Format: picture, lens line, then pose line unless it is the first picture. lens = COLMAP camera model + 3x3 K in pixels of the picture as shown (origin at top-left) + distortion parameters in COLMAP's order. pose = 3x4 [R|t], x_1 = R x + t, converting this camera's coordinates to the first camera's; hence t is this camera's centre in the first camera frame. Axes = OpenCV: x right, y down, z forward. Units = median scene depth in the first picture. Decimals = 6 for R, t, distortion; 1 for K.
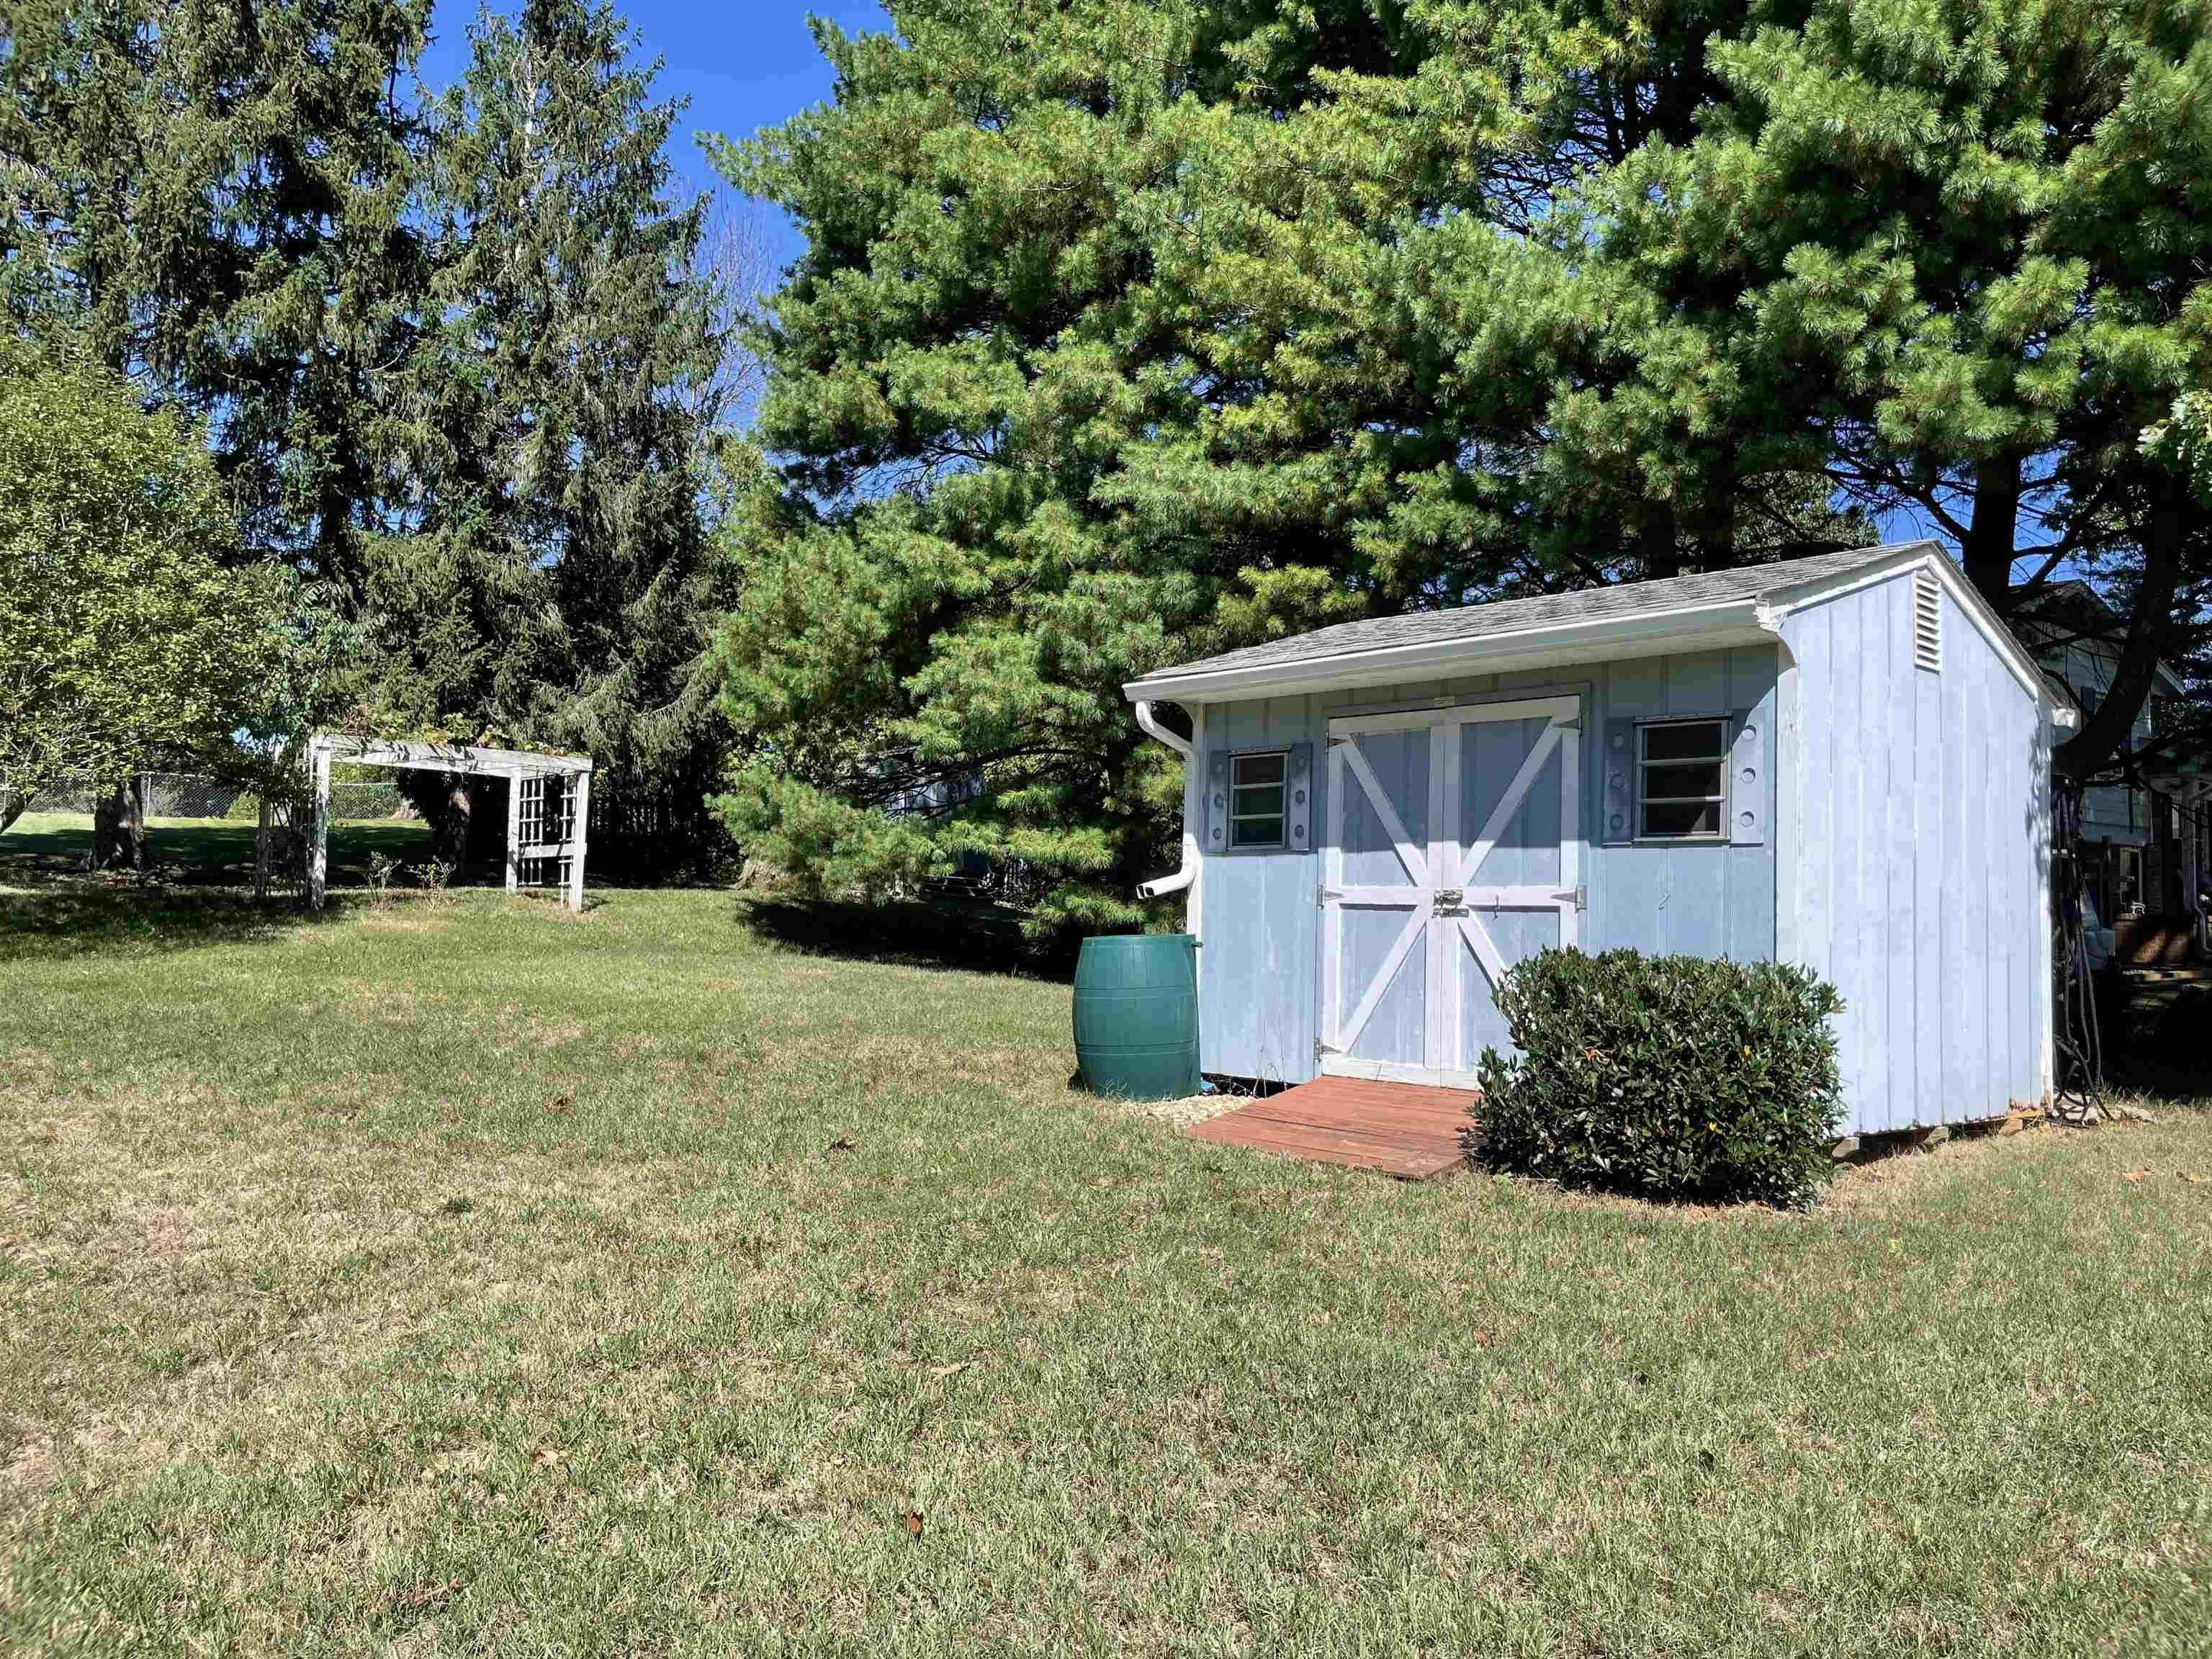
lens RADIAL K [[1676.8, 0, 1110.0], [0, 1676.8, 830.8], [0, 0, 1]] dist [0.107205, -0.157014]
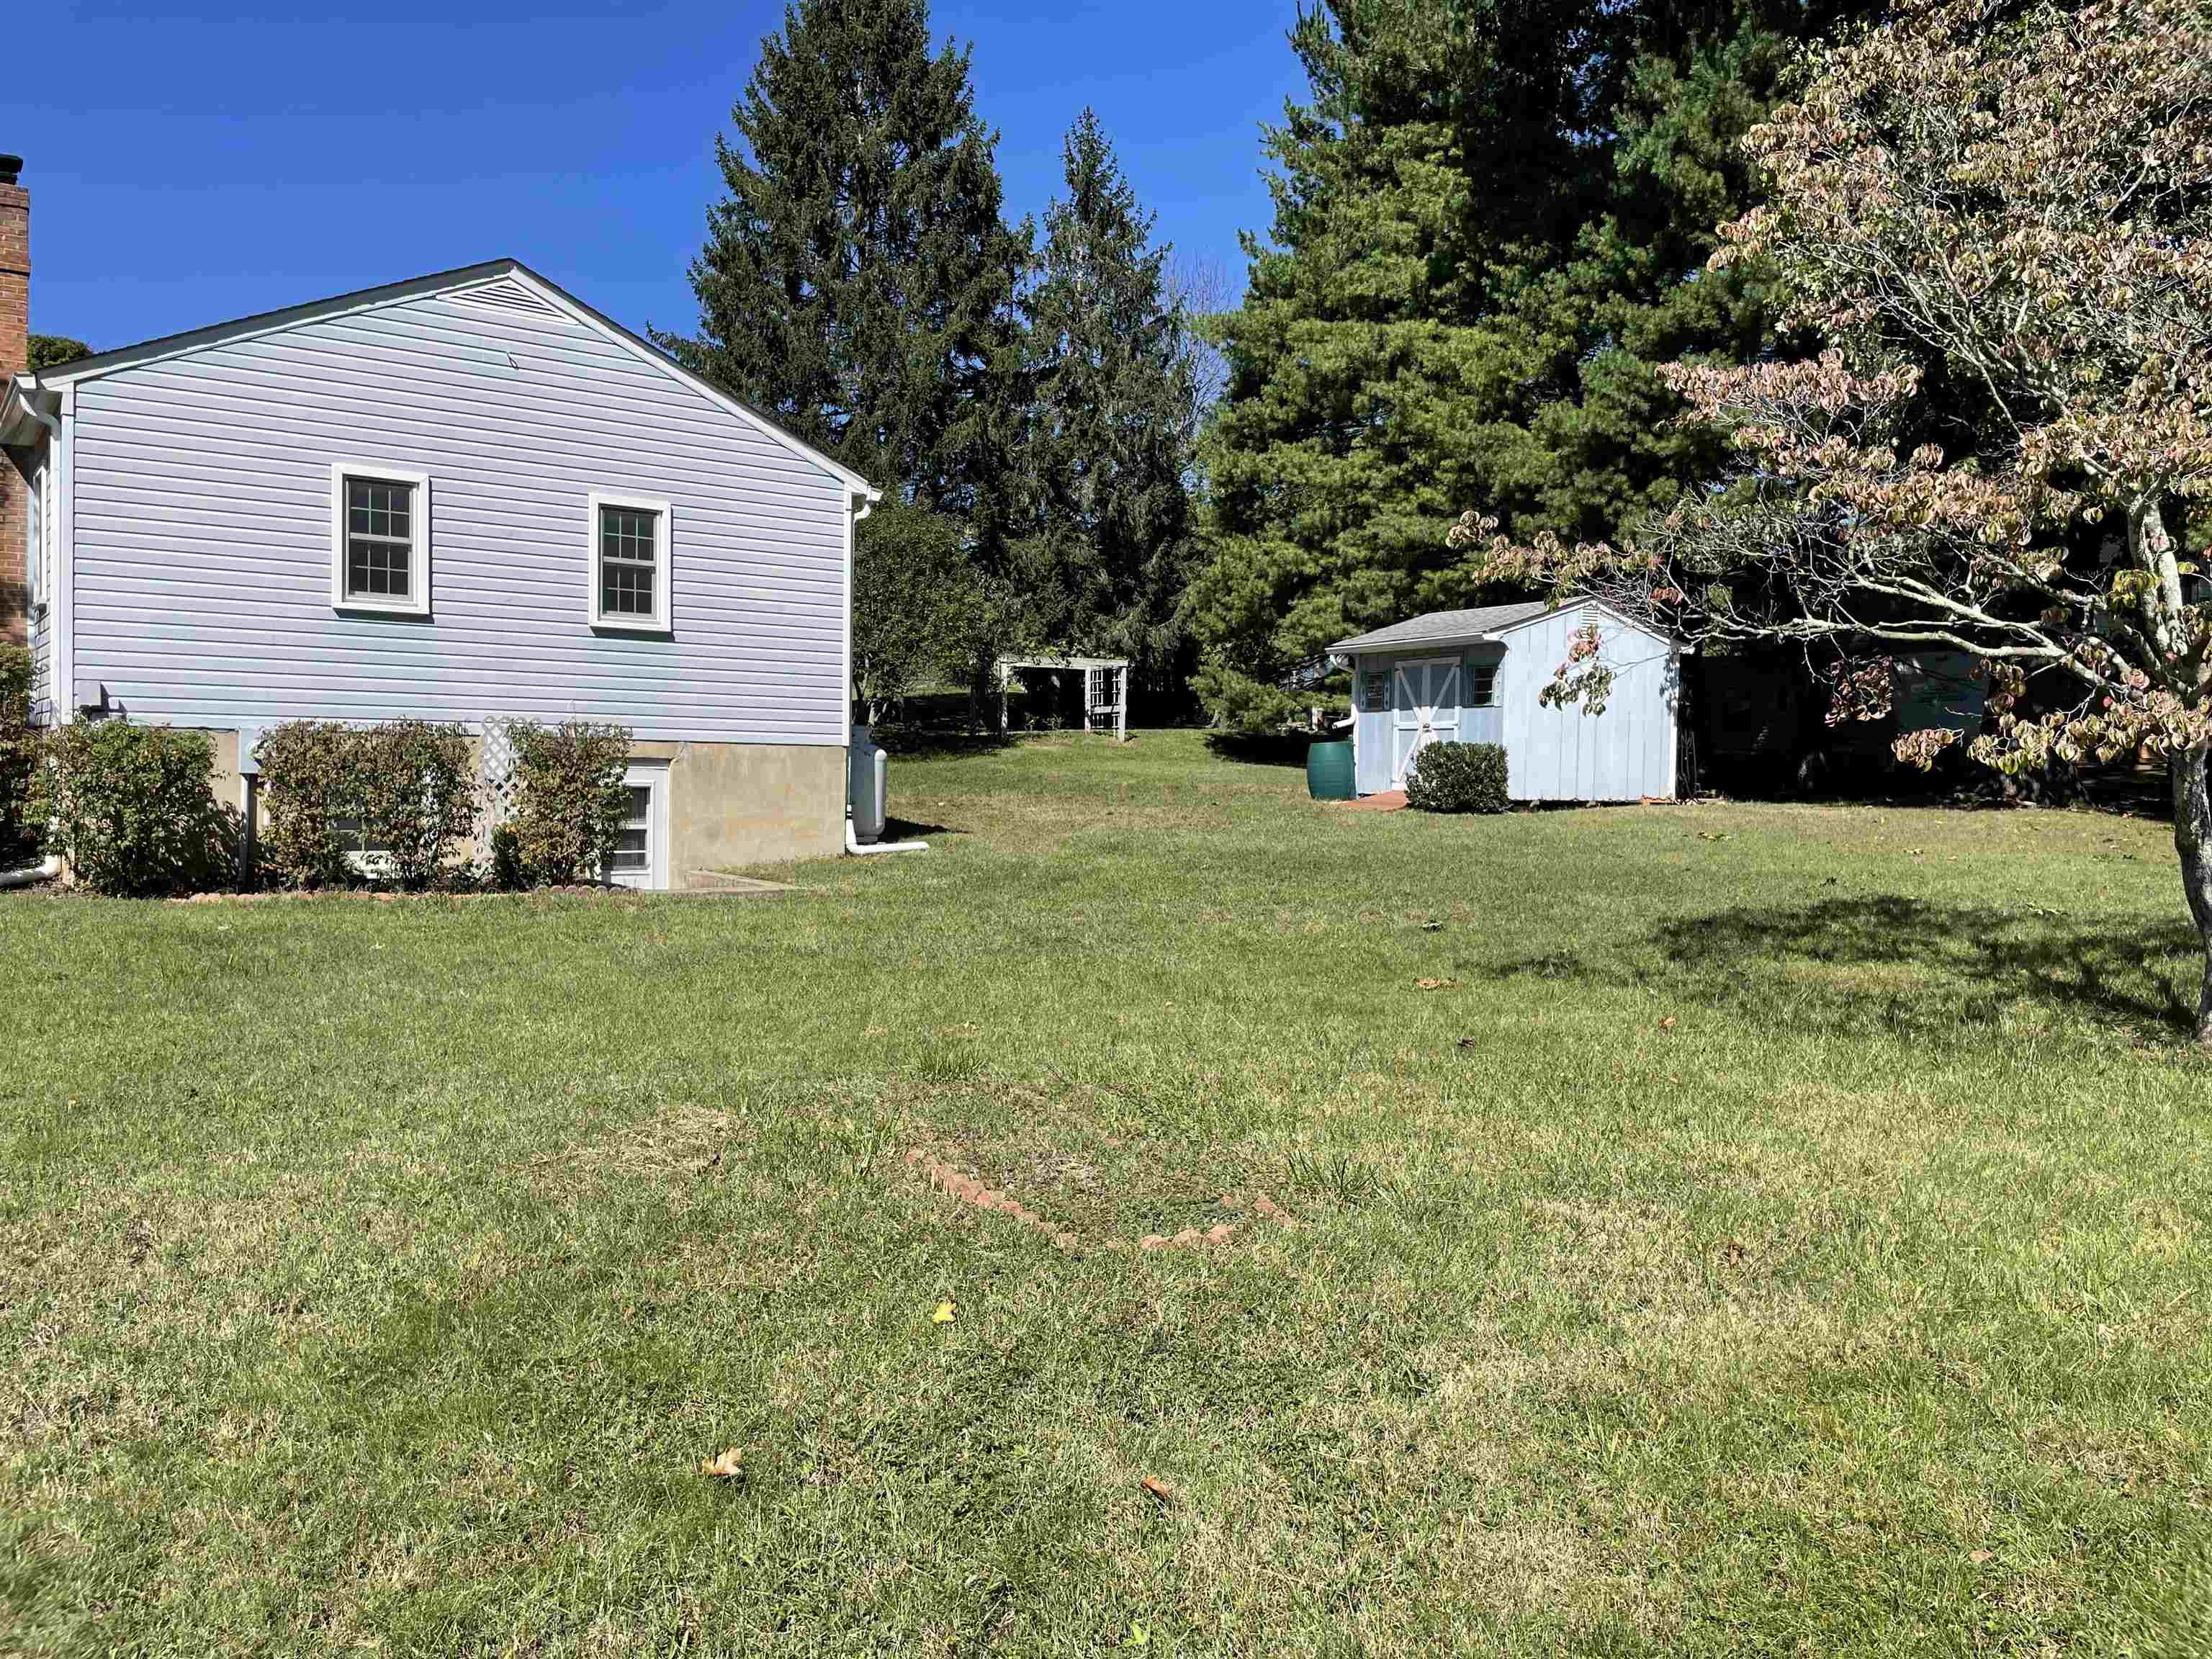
lens RADIAL K [[1676.8, 0, 1110.0], [0, 1676.8, 830.8], [0, 0, 1]] dist [0.107205, -0.157014]
pose [[0.956100, -0.002189, -0.293031, 0.253357], [0.030709, 0.995215, 0.092761, -0.031382], [0.291426, -0.097687, 0.951592, -0.916233]]
